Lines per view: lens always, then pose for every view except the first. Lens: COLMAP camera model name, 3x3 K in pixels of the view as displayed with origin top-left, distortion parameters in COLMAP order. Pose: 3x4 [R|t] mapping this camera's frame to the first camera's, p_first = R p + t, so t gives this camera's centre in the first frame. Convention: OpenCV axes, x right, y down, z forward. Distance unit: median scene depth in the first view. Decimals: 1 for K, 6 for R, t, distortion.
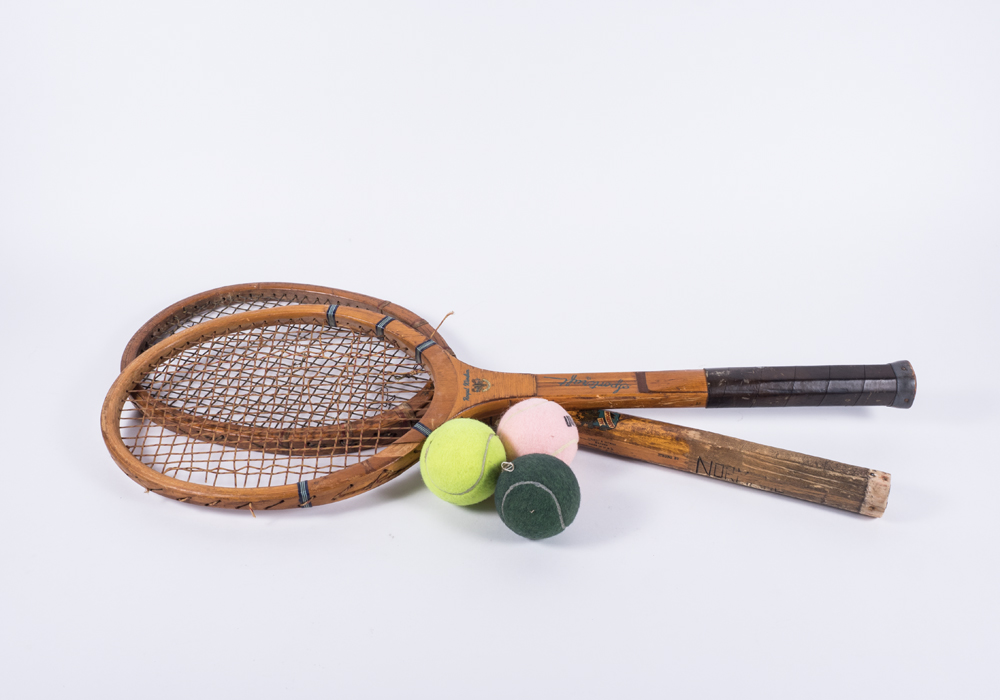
lens RADIAL K [[1077.6, 0, 500.0], [0, 1077.6, 350.0], [0, 0, 1]] dist [0.002248, -0.024482]
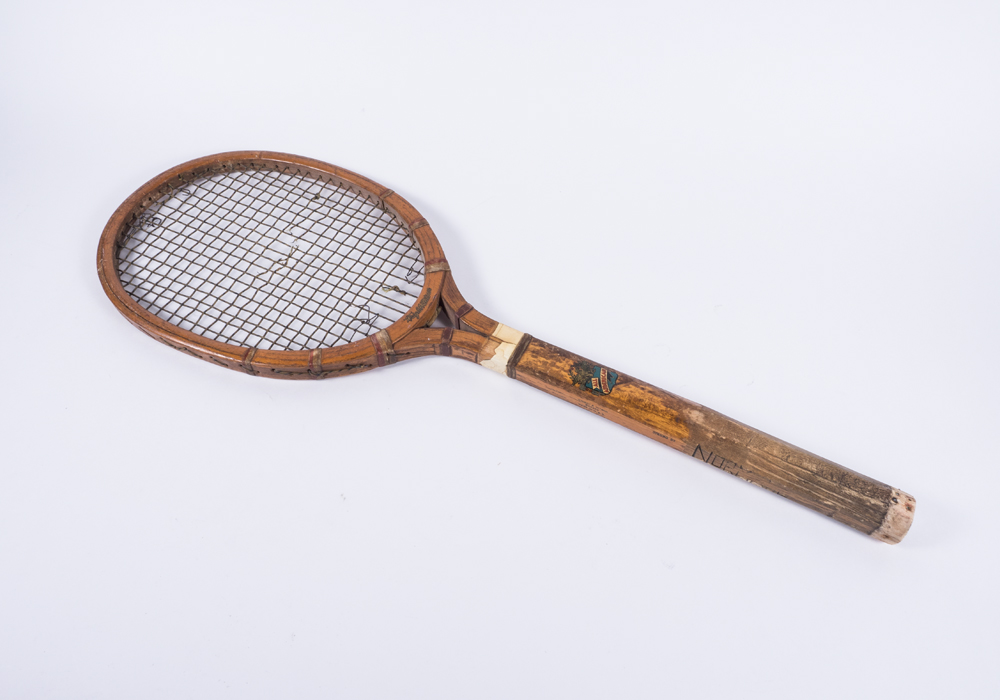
lens RADIAL K [[815.1, 0, 500.0], [0, 815.1, 350.0], [0, 0, 1]] dist [-0.027759, 0.009144]
pose [[0.992012, 0.114412, -0.053128, 0.050008], [-0.095235, 0.955456, 0.279347, -0.144027], [0.082722, -0.272055, 0.958719, 0.367685]]
